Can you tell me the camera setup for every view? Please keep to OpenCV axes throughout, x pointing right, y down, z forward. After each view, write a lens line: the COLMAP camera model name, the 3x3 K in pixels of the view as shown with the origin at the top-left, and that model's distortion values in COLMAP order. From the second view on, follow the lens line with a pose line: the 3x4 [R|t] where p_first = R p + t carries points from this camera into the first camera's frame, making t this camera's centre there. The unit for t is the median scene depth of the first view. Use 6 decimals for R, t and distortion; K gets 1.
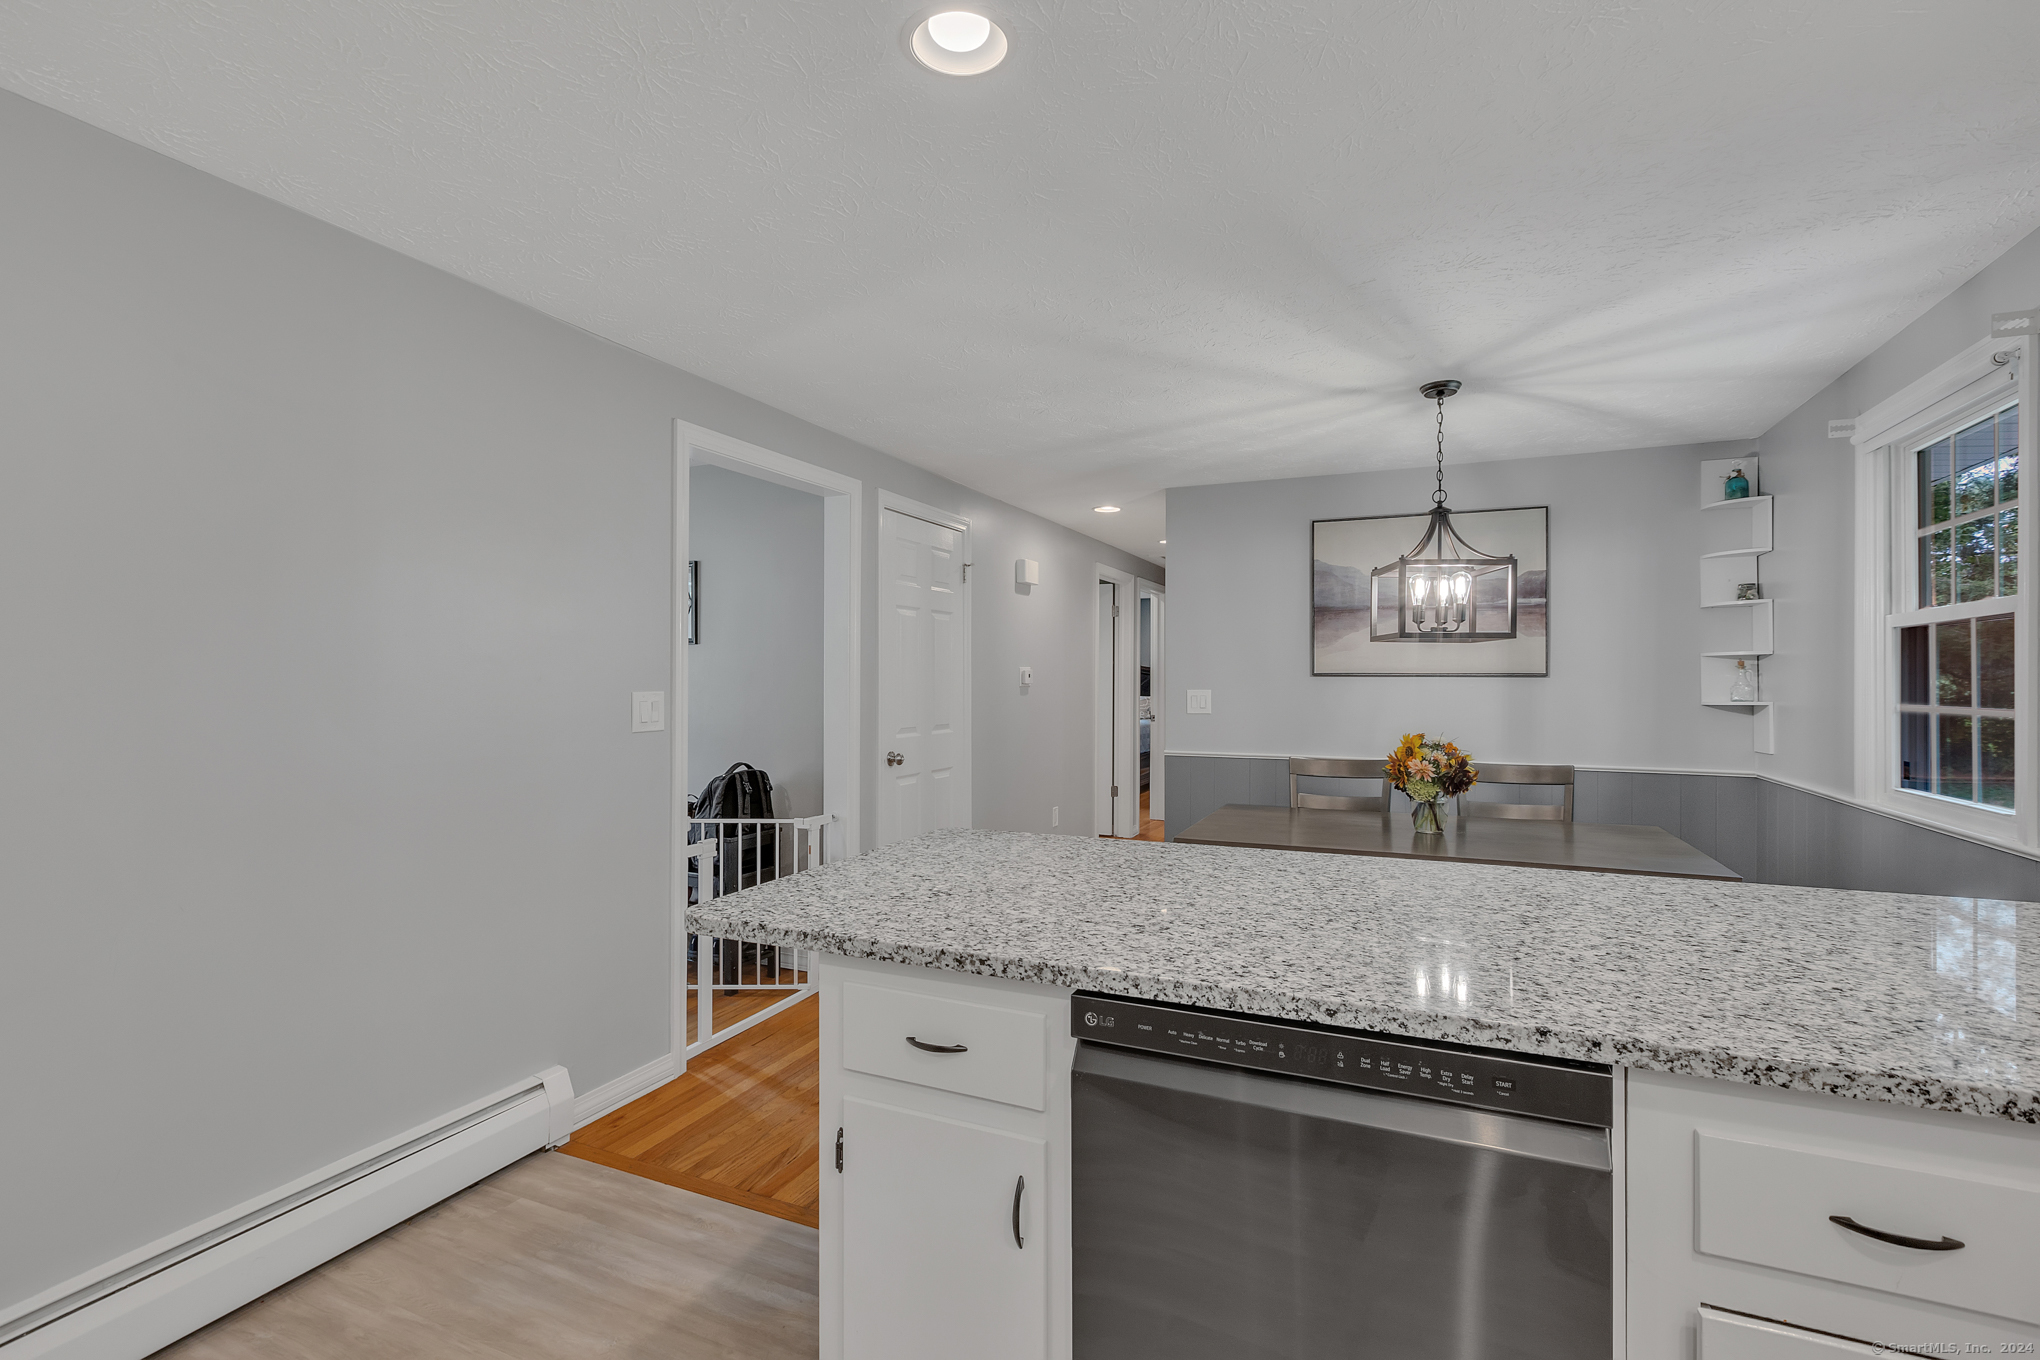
lens RADIAL K [[926.7, 0, 1018.1], [0, 926.7, 675.5], [0, 0, 1]] dist [-0.000503, 0.000997]
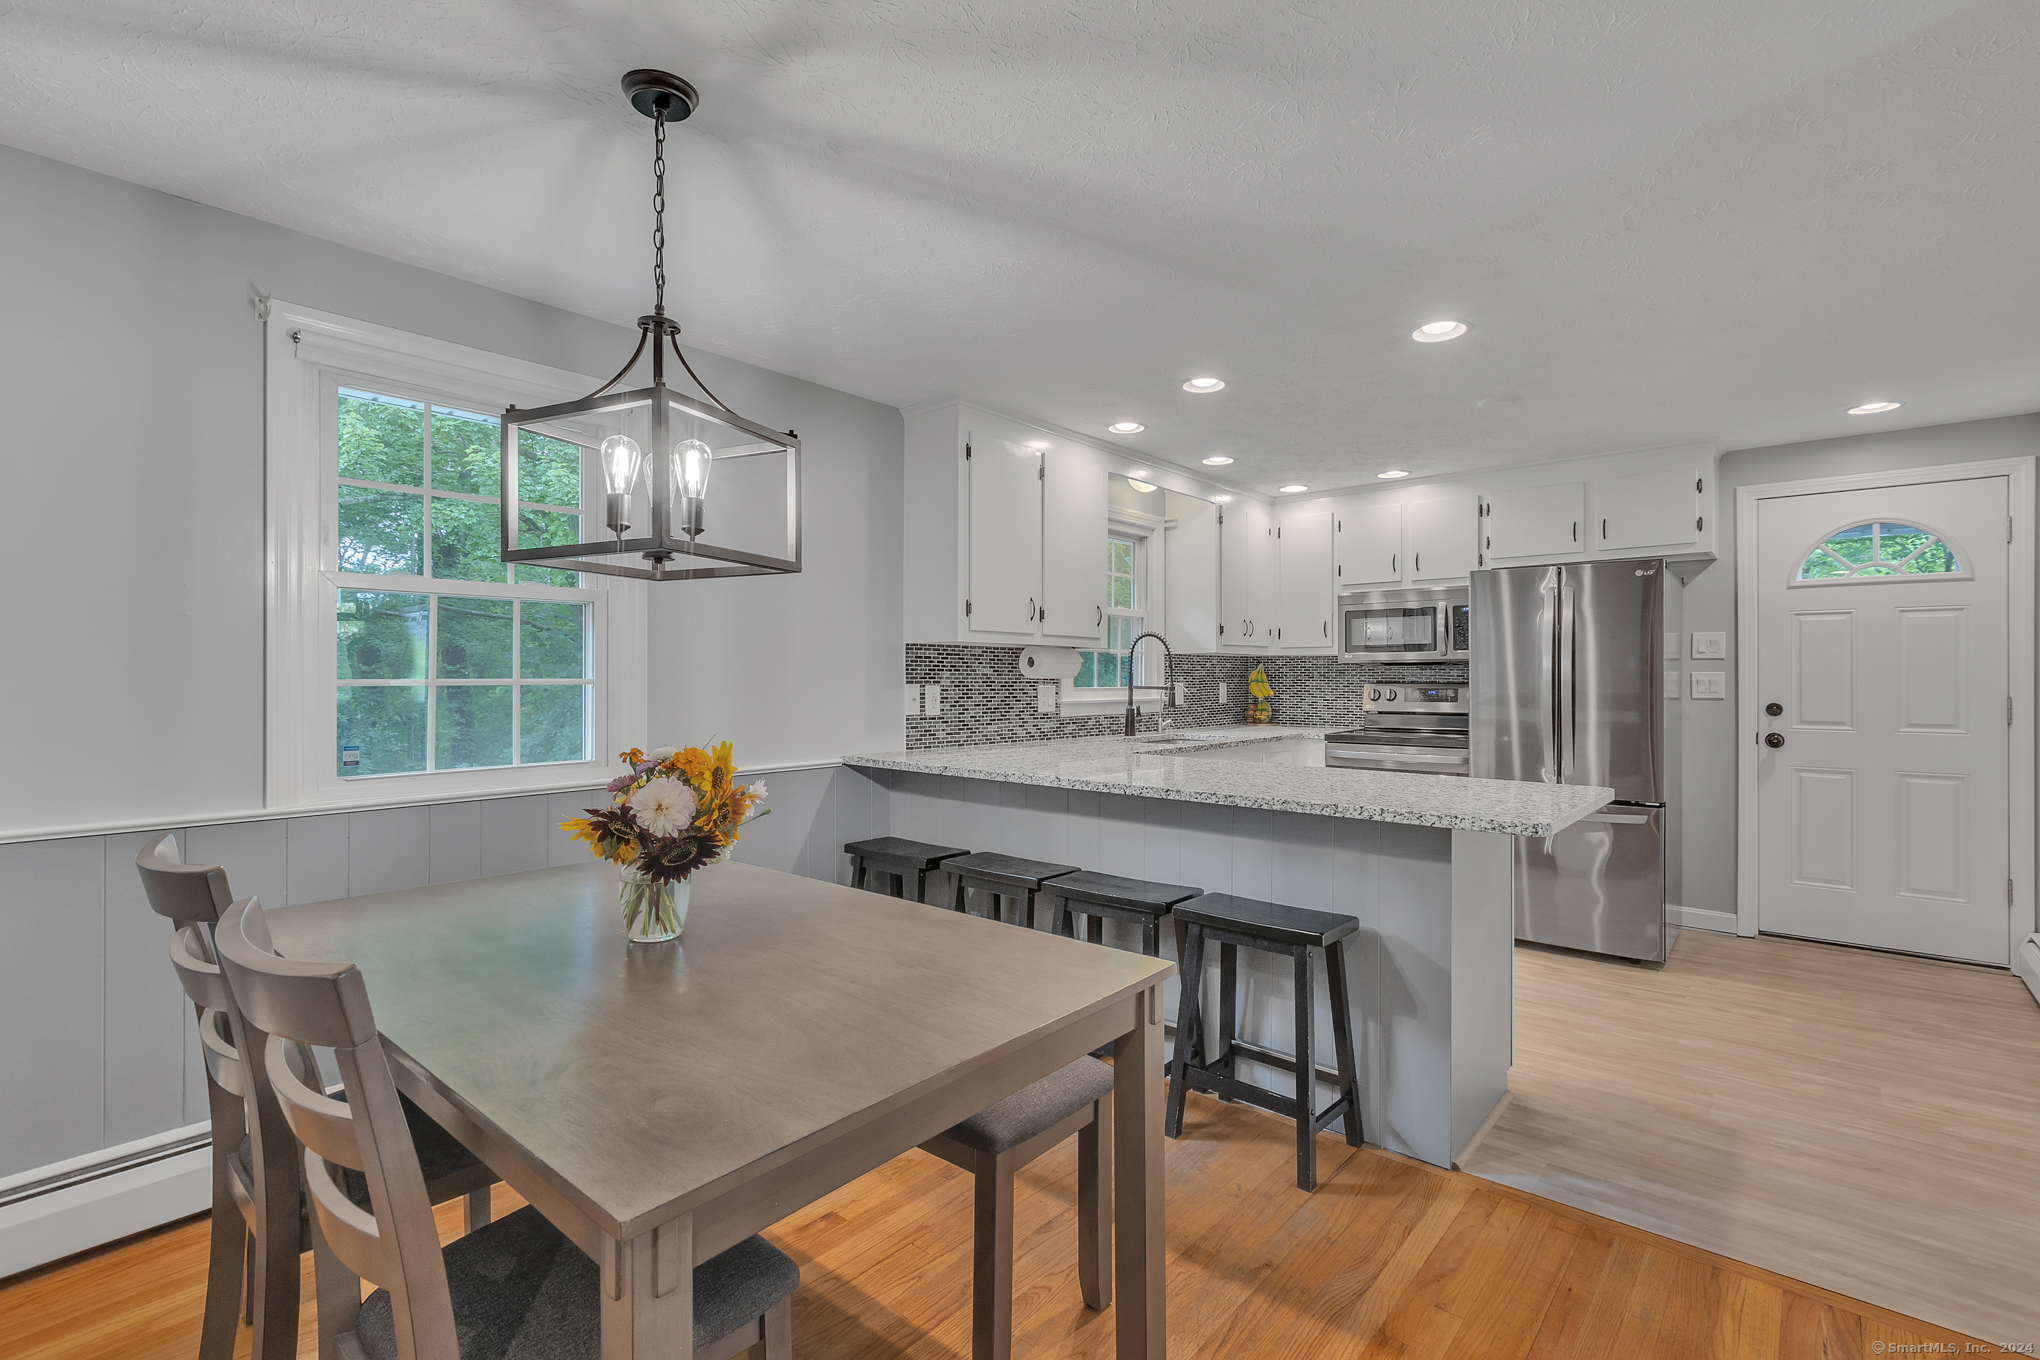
lens RADIAL K [[926.7, 0, 1011.5], [0, 926.7, 676.8], [0, 0, 1]] dist [-0.000503, 0.000997]
pose [[-0.956602, -0.004971, 0.291356, 0.104336], [-0.005820, 0.999981, -0.002046, 0.024438], [-0.291340, -0.003653, -0.956613, 1.463188]]
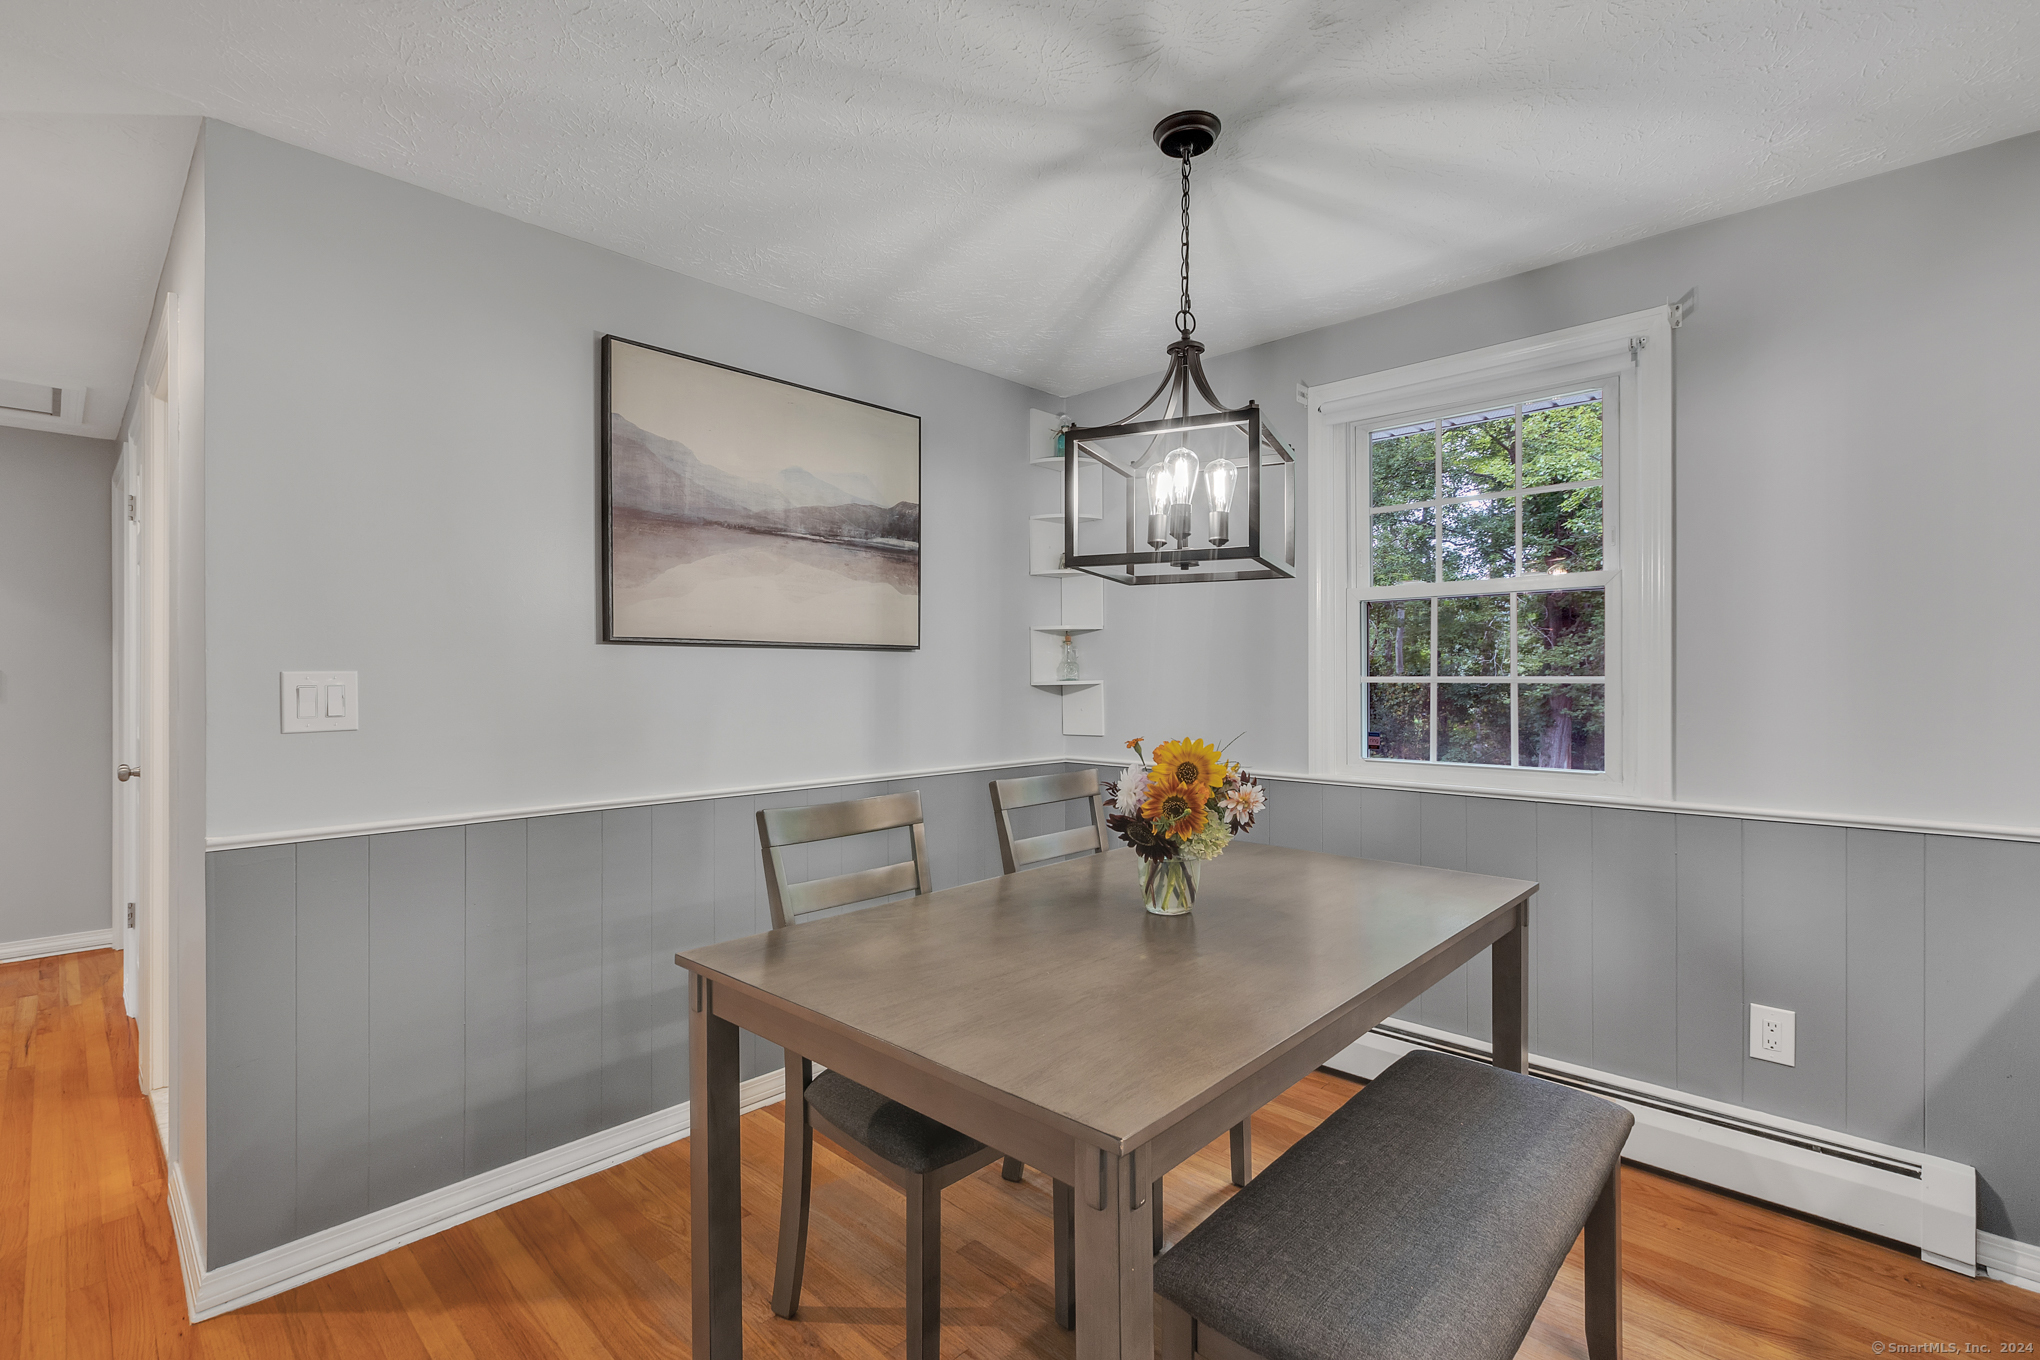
lens RADIAL K [[926.7, 0, 1016.5], [0, 926.7, 675.0], [0, 0, 1]] dist [-0.000503, 0.000997]
pose [[0.335273, -0.004197, 0.942112, -0.123481], [-0.002613, 0.999982, 0.005385, 0.022557], [-0.942118, -0.004267, 0.335256, 0.915061]]
